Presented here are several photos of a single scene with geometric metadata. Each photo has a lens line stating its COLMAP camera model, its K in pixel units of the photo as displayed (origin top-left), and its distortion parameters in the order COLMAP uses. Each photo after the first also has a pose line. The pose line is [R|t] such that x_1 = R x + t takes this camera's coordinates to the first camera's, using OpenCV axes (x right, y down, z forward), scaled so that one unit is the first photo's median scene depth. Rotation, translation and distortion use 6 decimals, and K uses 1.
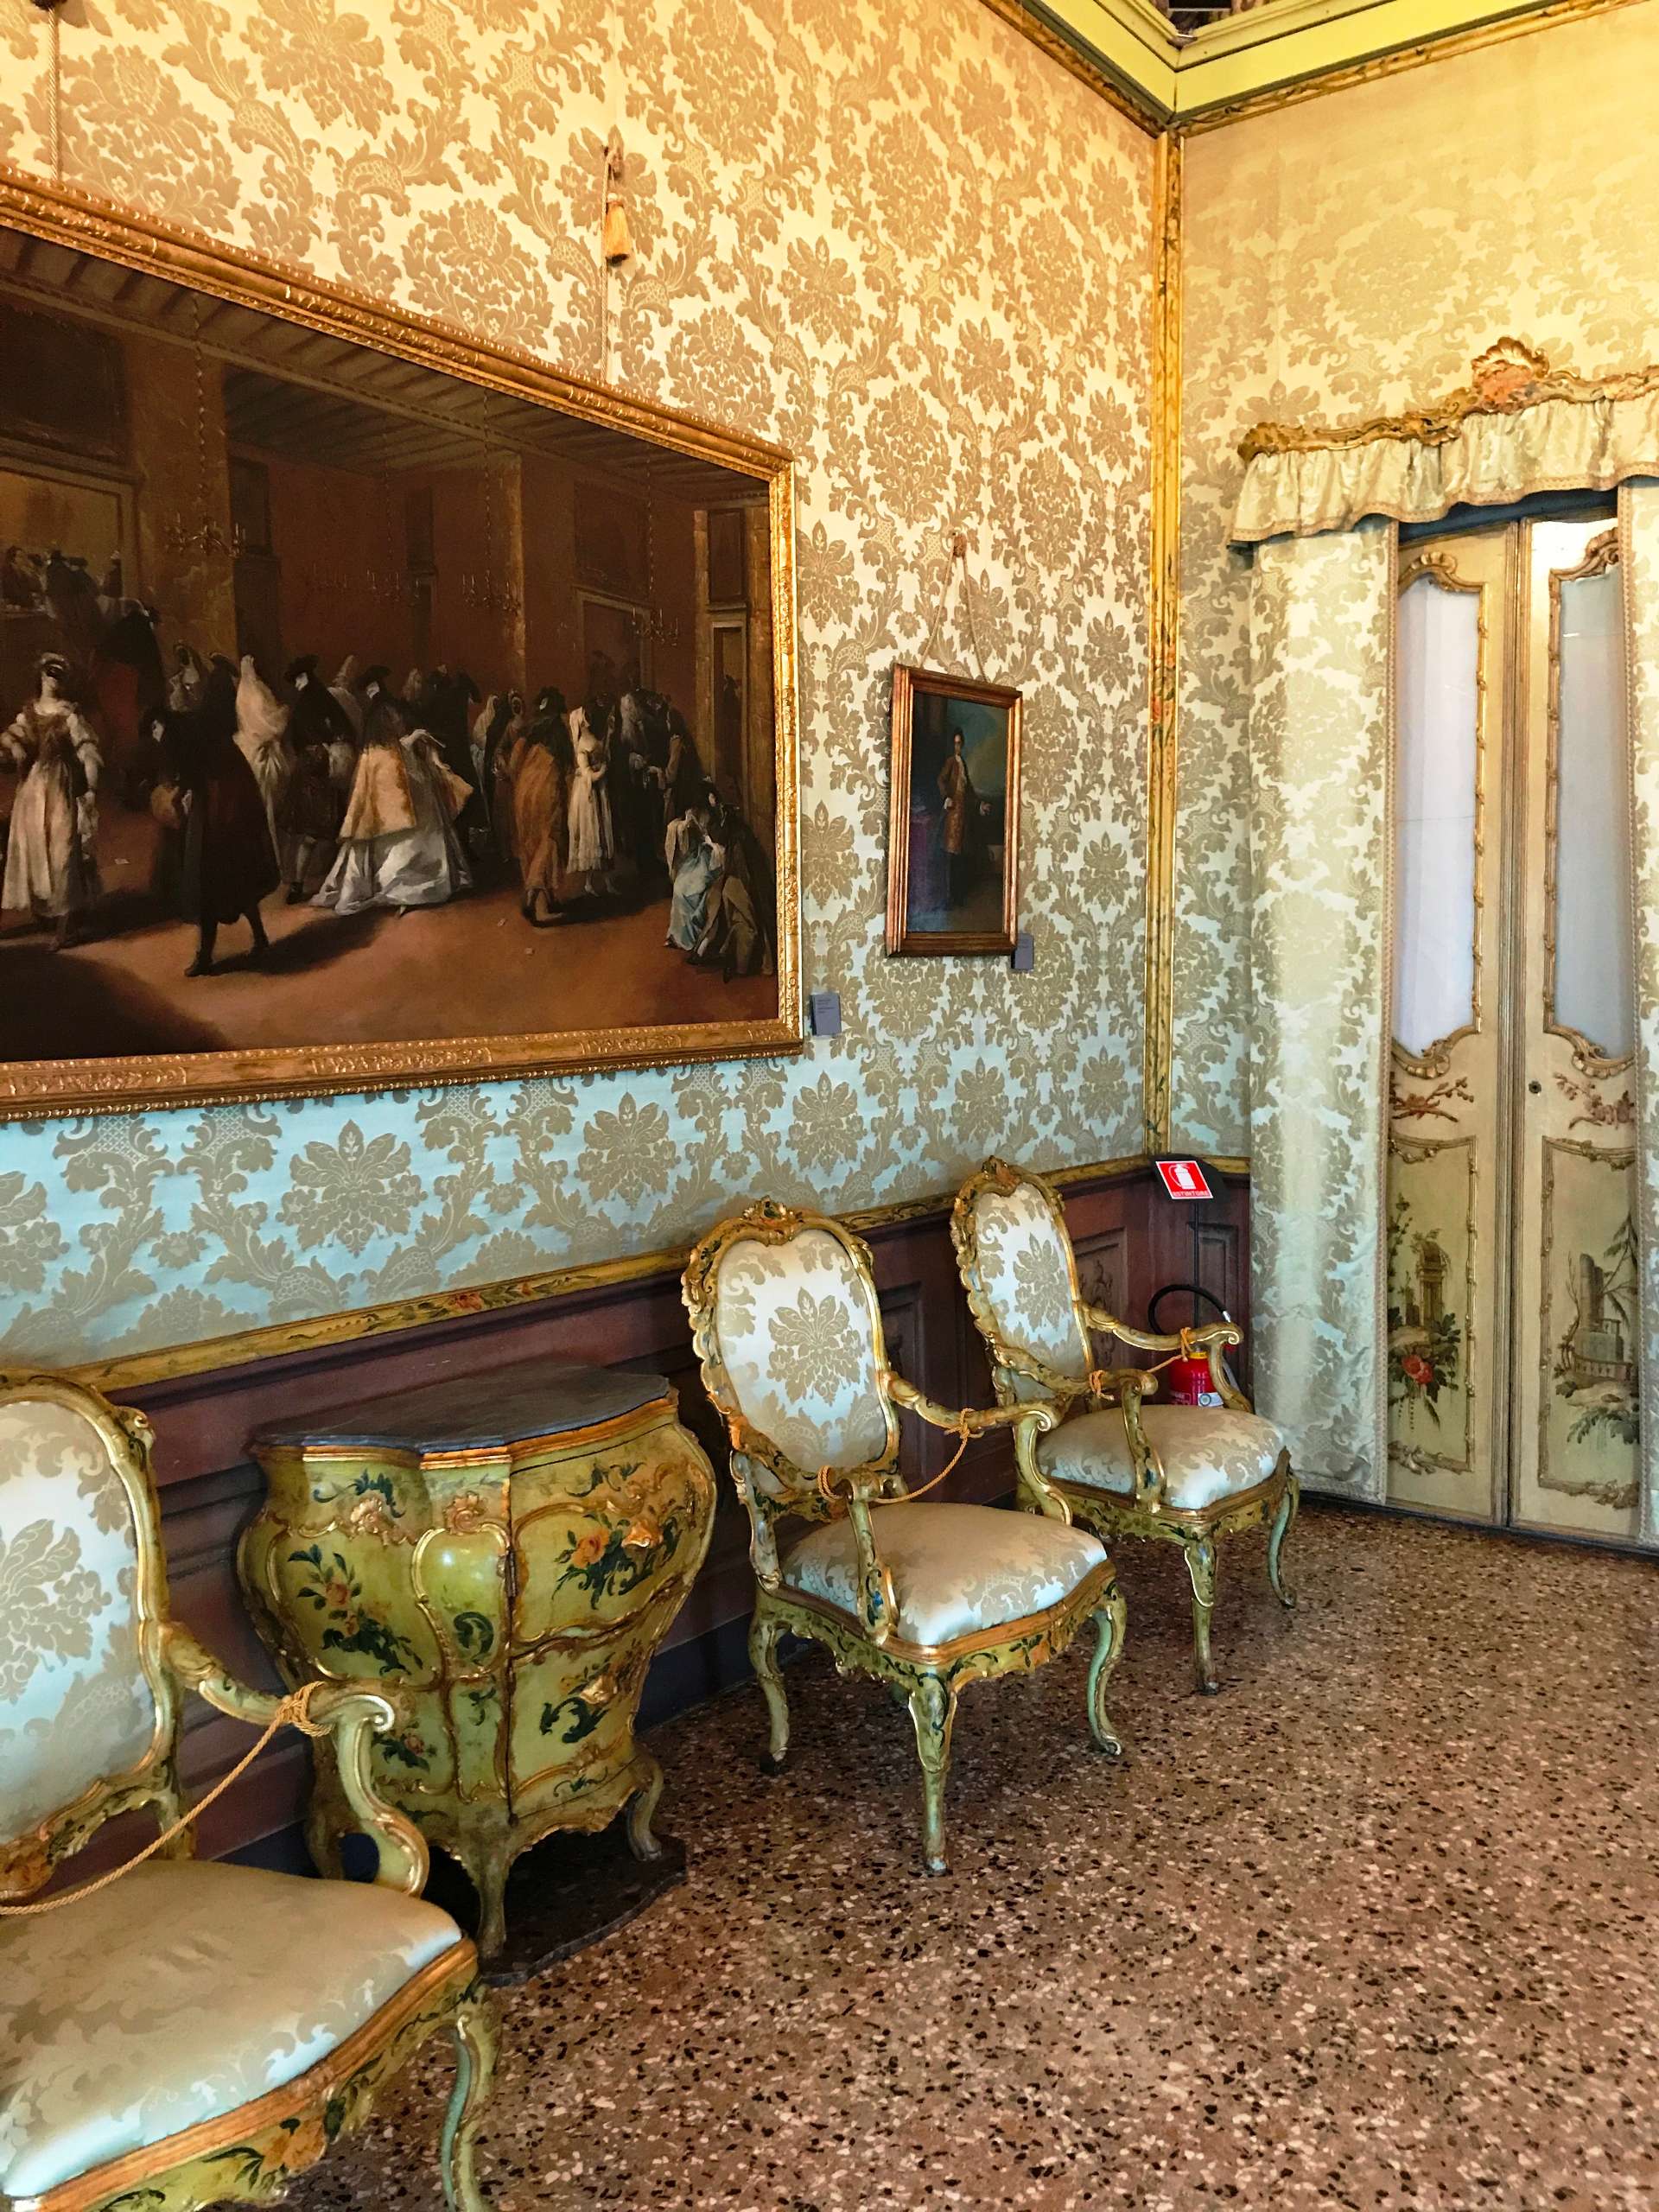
lens RADIAL K [[1823.5, 0, 826.0], [0, 1823.5, 1095.9], [0, 0, 1]] dist [0.034255, -0.028798]
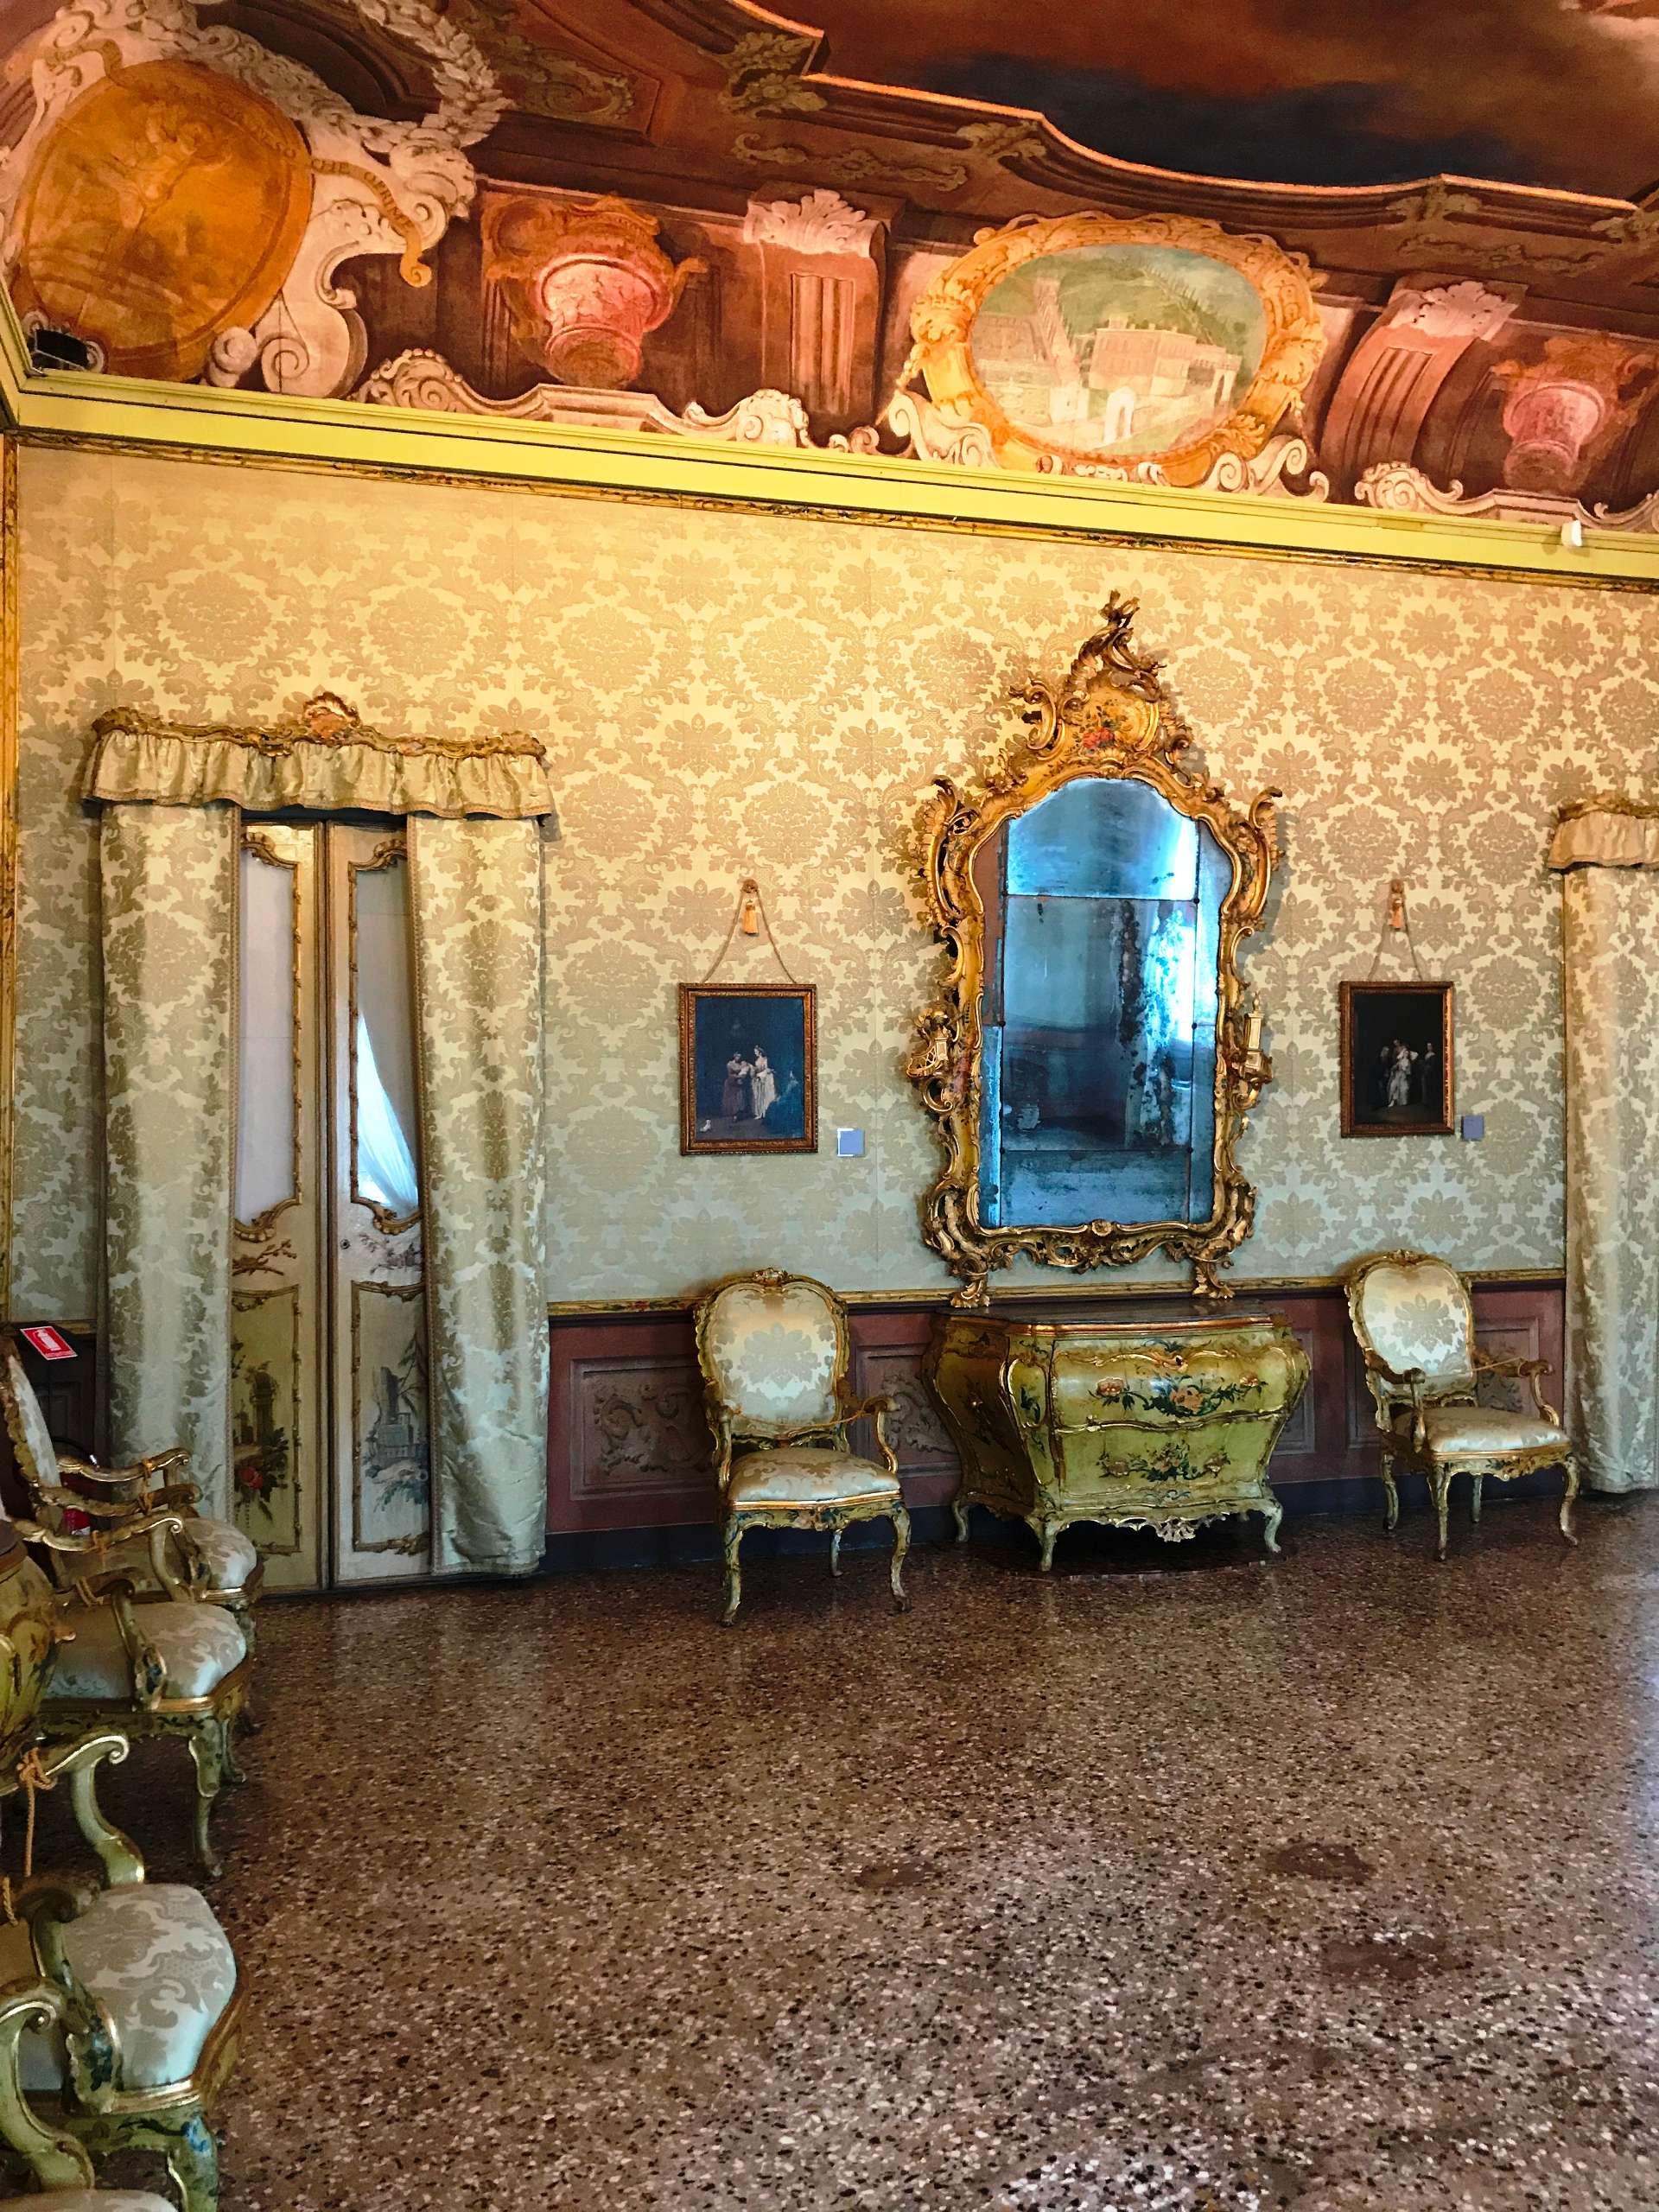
lens RADIAL K [[1823.5, 0, 840.2], [0, 1823.5, 1112.4], [0, 0, 1]] dist [0.034255, -0.028798]
pose [[0.614800, 0.012769, 0.788580, -0.427447], [0.058750, 0.996349, -0.061936, 0.003324], [-0.786492, 0.084408, 0.611805, -0.093894]]
